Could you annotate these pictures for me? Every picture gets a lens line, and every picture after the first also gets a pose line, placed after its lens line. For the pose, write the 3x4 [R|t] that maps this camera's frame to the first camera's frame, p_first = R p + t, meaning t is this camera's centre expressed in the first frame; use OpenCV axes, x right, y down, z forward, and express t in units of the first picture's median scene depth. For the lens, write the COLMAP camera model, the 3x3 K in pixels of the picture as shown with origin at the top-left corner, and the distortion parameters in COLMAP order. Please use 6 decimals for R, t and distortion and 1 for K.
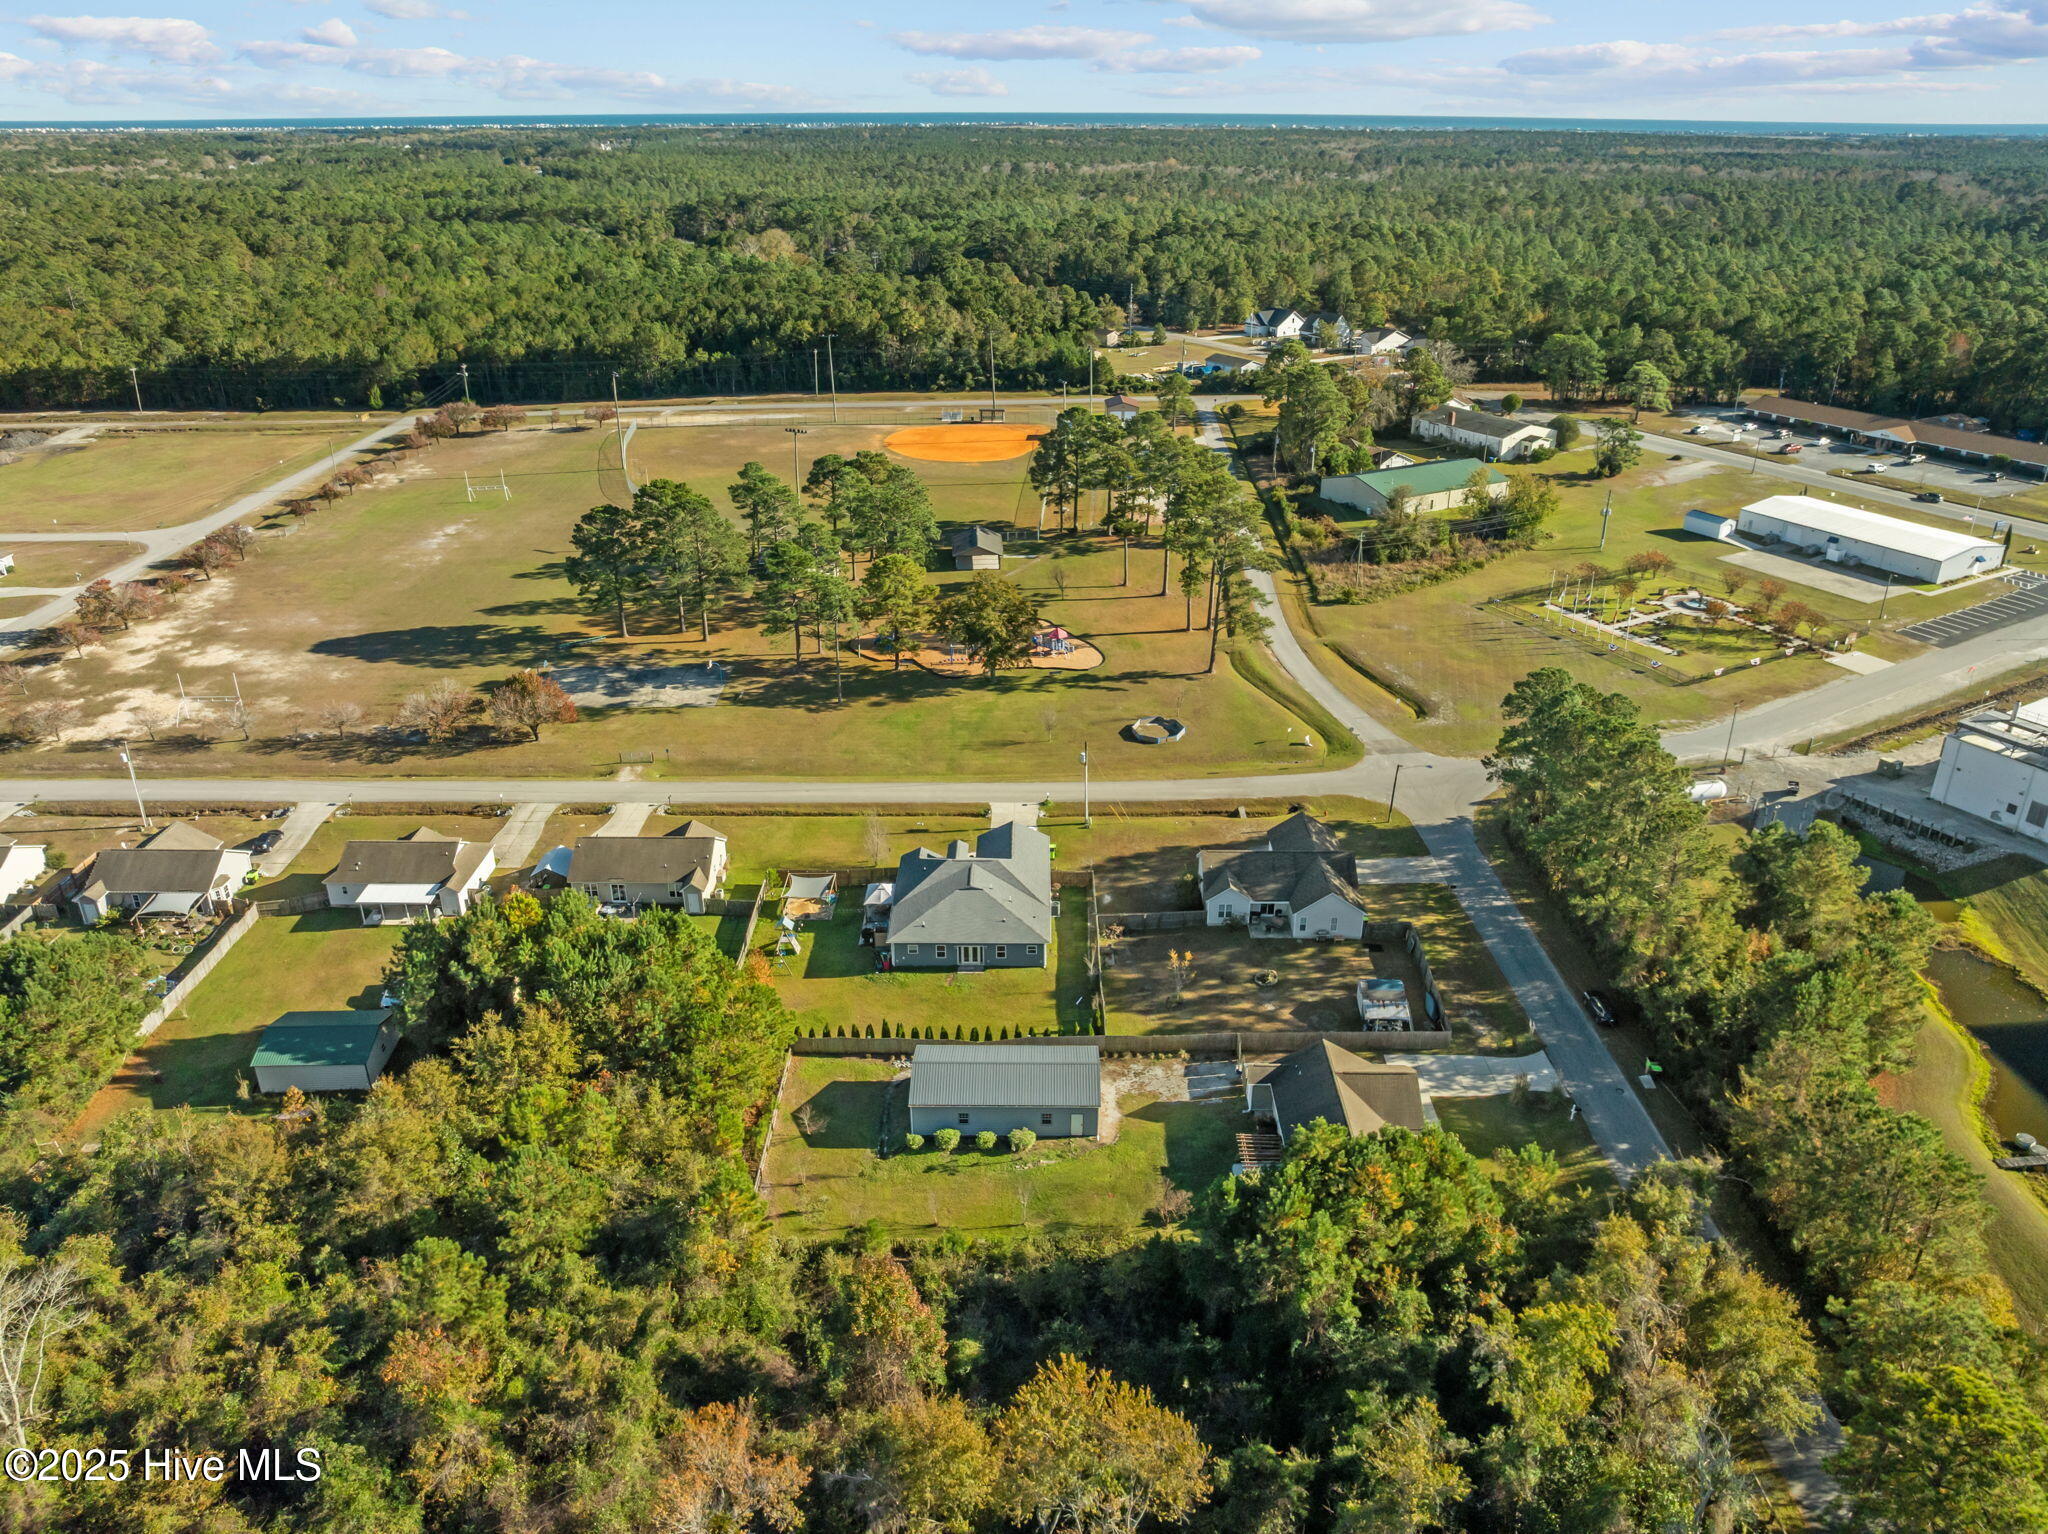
lens RADIAL K [[1436.4, 0, 1033.6], [0, 1436.4, 779.7], [0, 0, 1]] dist [-0.034085, -0.006175]
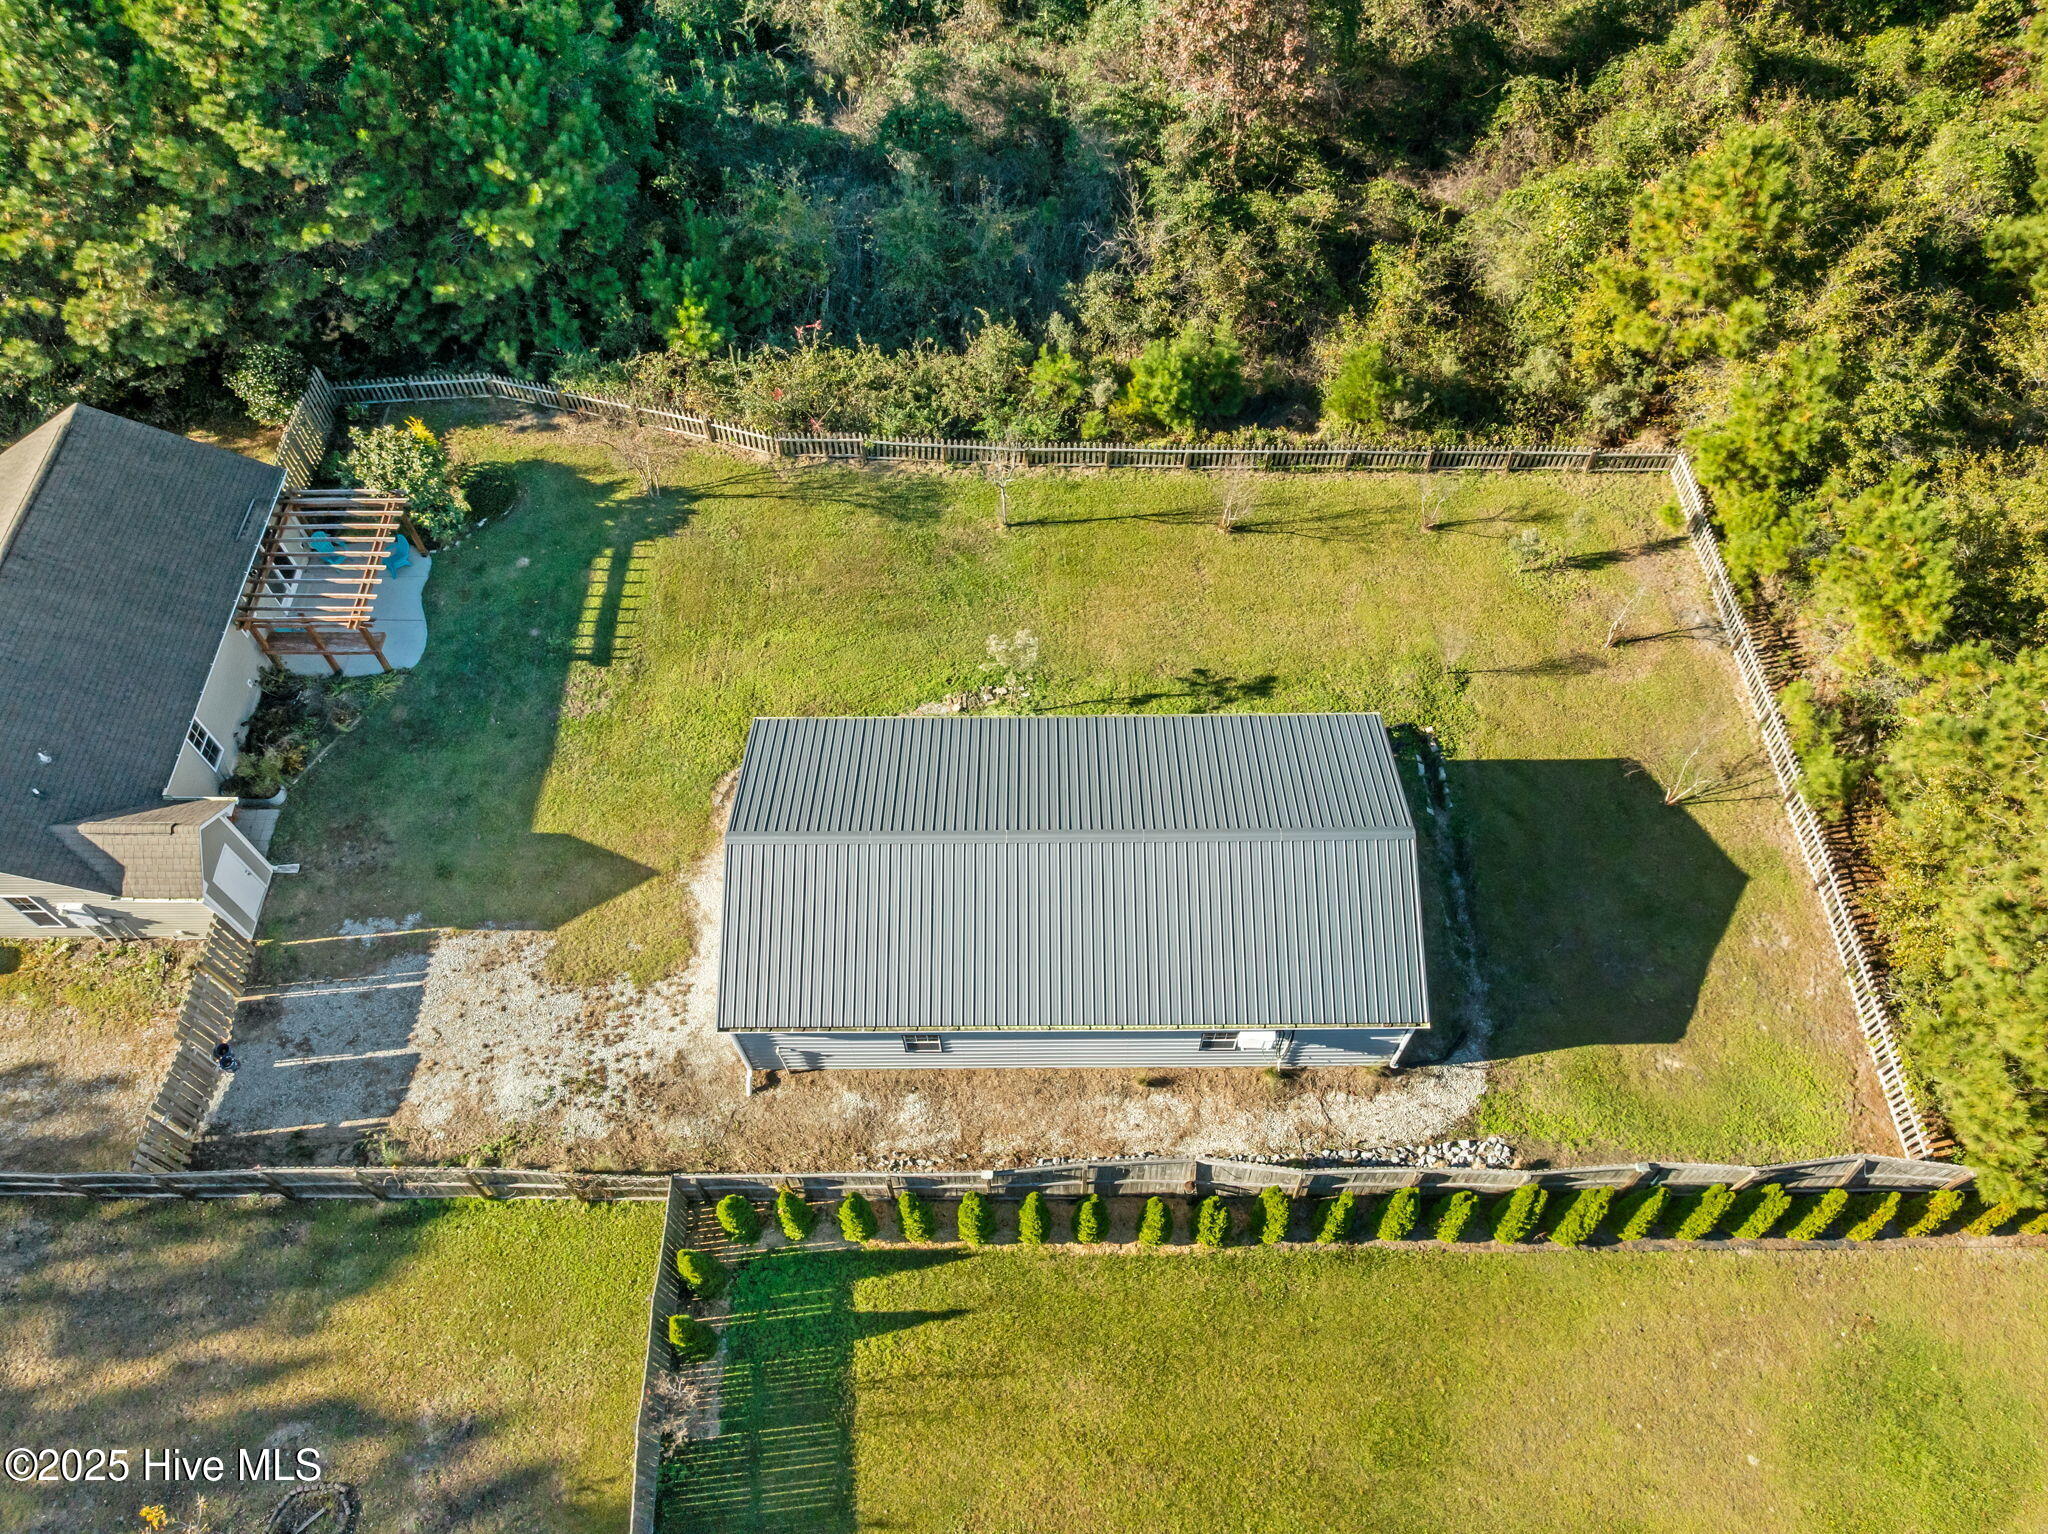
lens RADIAL K [[1478.7, 0, 1020.8], [0, 1478.7, 746.7], [0, 0, 1]] dist [-0.058441, 0.043291]
pose [[-0.999945, 0.010146, 0.002520, -0.009028], [0.003869, 0.135255, 0.990803, -0.069636], [0.009712, 0.990759, -0.135287, 0.857363]]
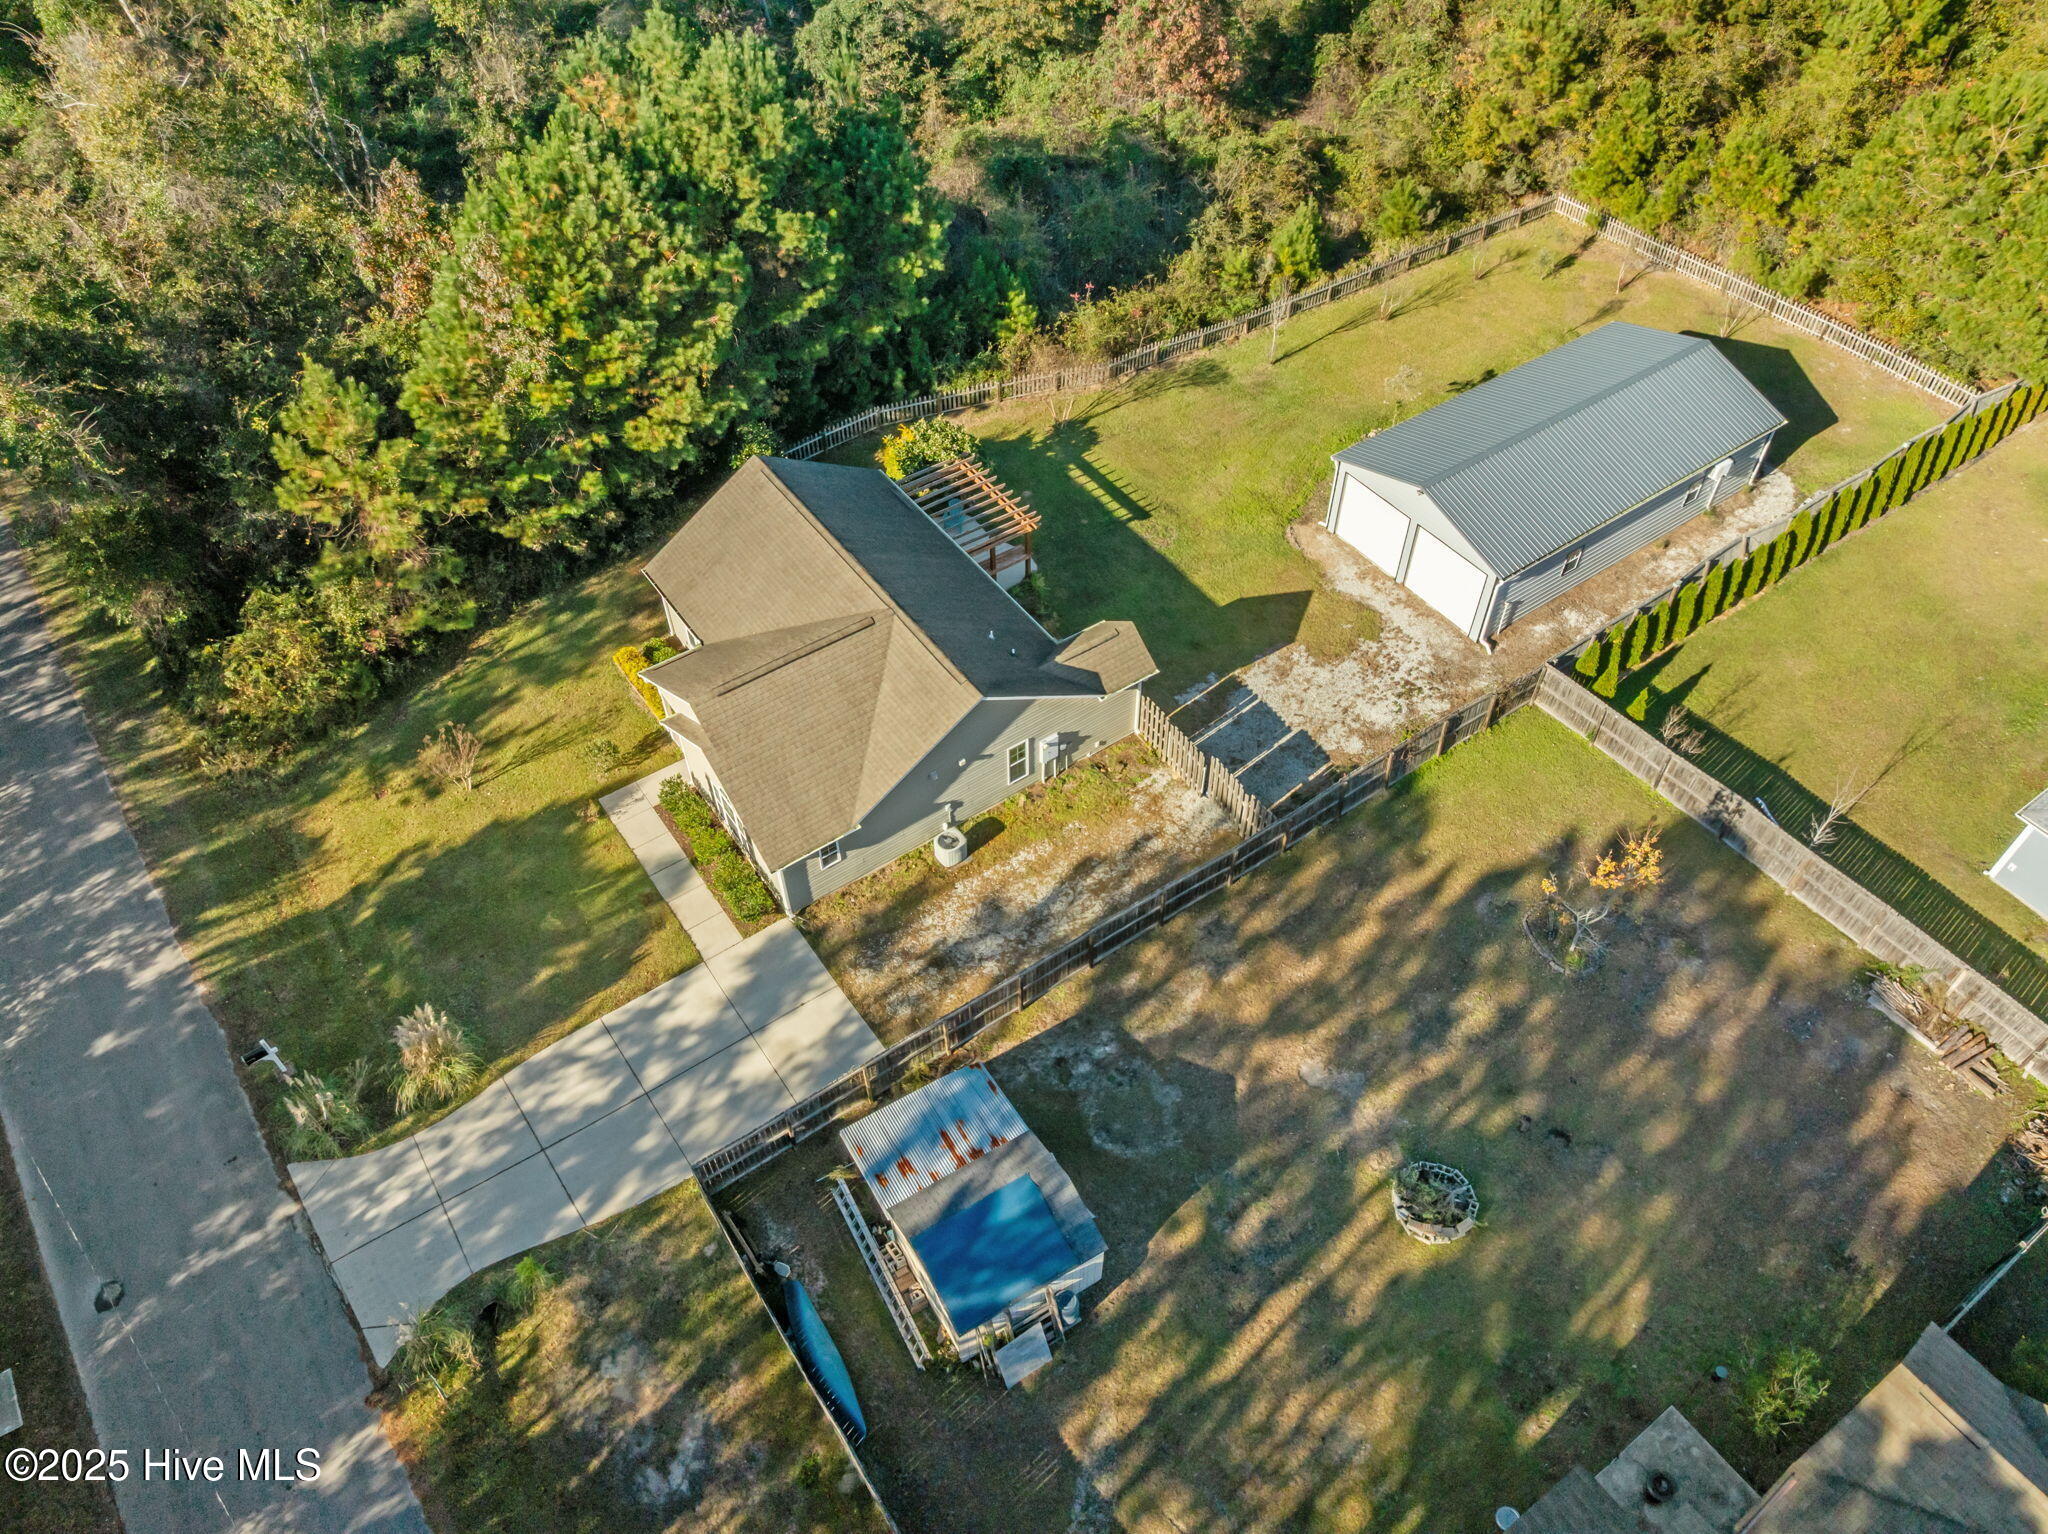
lens RADIAL K [[1462.0, 0, 1047.6], [0, 1462.0, 757.0], [0, 0, 1]] dist [-0.033905, -0.005114]
pose [[-0.809609, 0.436635, -0.392280, 0.276969], [-0.256860, 0.337379, 0.905648, -0.107867], [0.527785, 0.833981, -0.160991, 0.903197]]
